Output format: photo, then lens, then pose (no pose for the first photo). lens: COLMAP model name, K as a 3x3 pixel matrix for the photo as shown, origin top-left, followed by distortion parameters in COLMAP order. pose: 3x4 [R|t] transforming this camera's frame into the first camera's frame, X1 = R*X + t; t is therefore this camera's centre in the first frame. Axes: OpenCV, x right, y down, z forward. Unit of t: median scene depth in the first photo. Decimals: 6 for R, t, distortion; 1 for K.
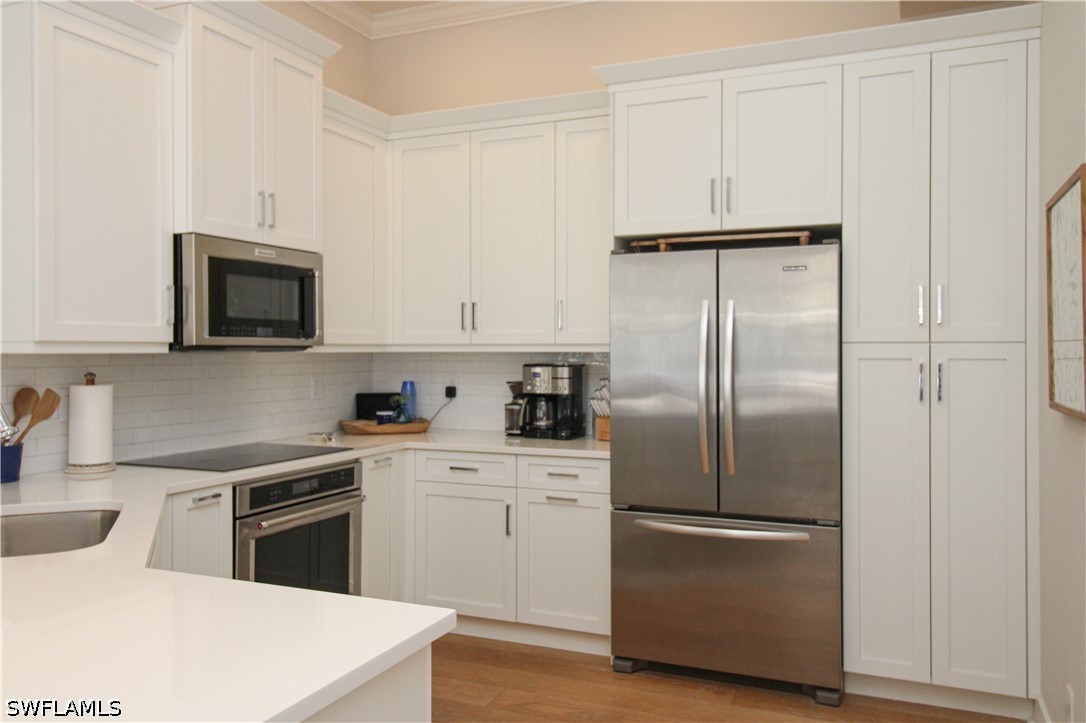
lens RADIAL K [[865.5, 0, 546.2], [0, 865.5, 349.9], [0, 0, 1]] dist [0.021001, 0.000752]
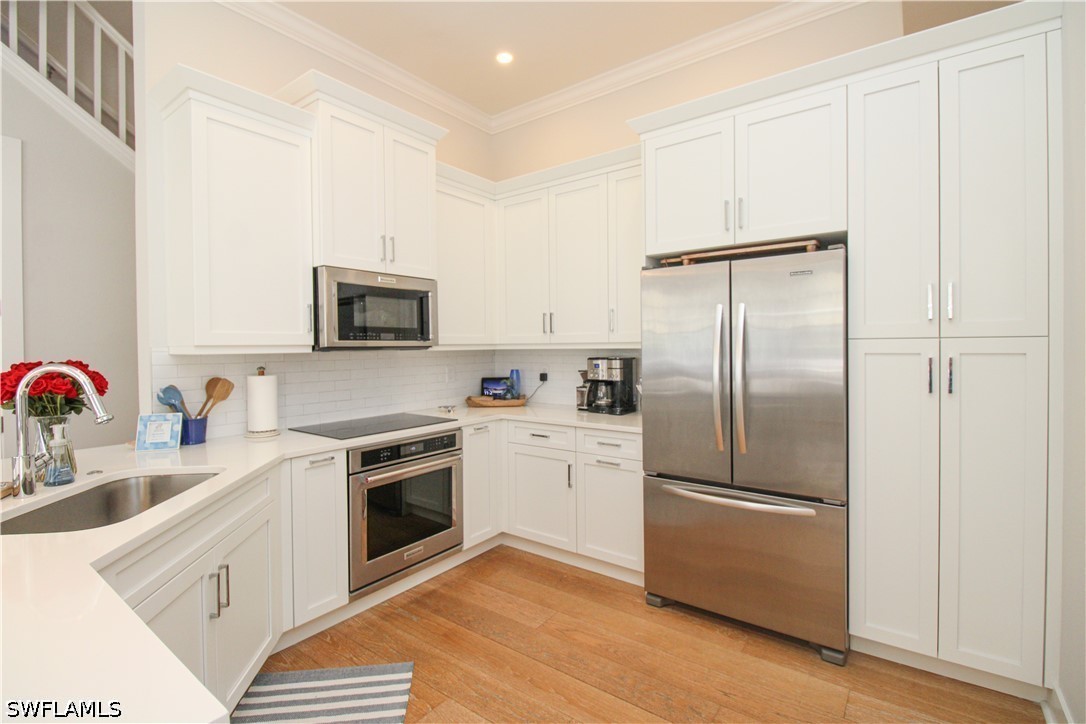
lens RADIAL K [[501.9, 0, 542.5], [0, 501.9, 352.0], [0, 0, 1]] dist [0.007963, -0.013204]
pose [[0.972014, -0.006829, -0.234825, 0.106926], [0.010032, 0.999872, 0.012445, -0.003414], [0.234710, -0.014452, 0.971958, 0.272274]]
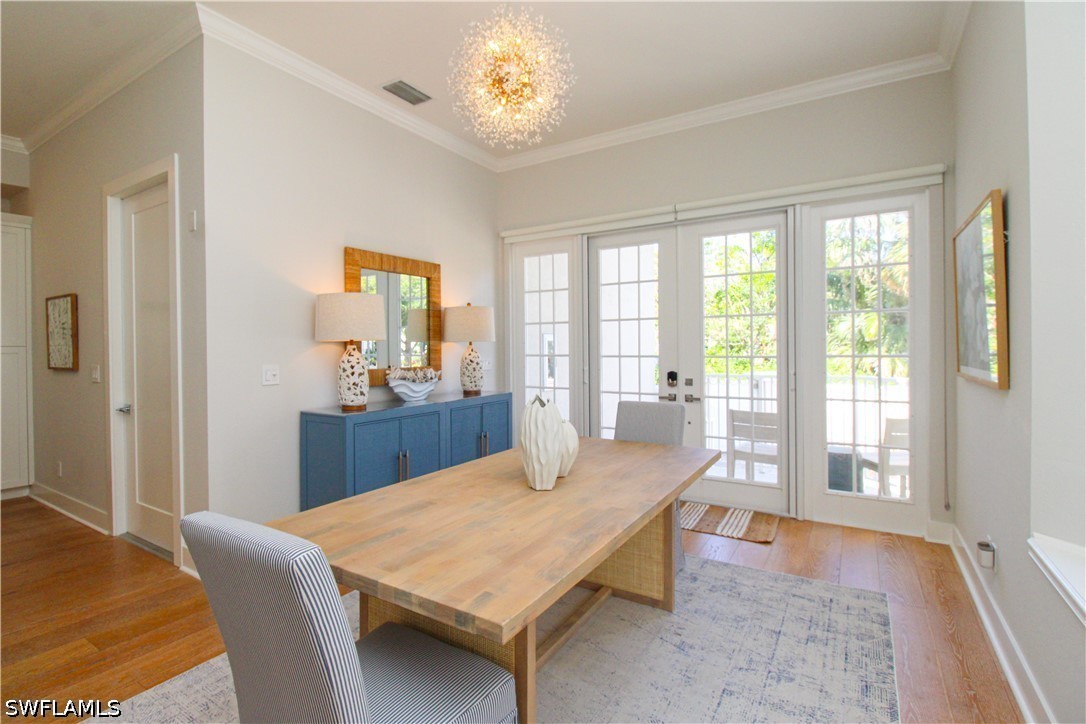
lens RADIAL K [[526.5, 0, 501.5], [0, 526.5, 350.2], [0, 0, 1]] dist [0.013586, -0.012598]
pose [[0.183362, -0.007606, 0.983016, -0.615508], [0.009334, 0.999938, 0.005996, 0.004673], [-0.983001, 0.008076, 0.183422, -0.557402]]
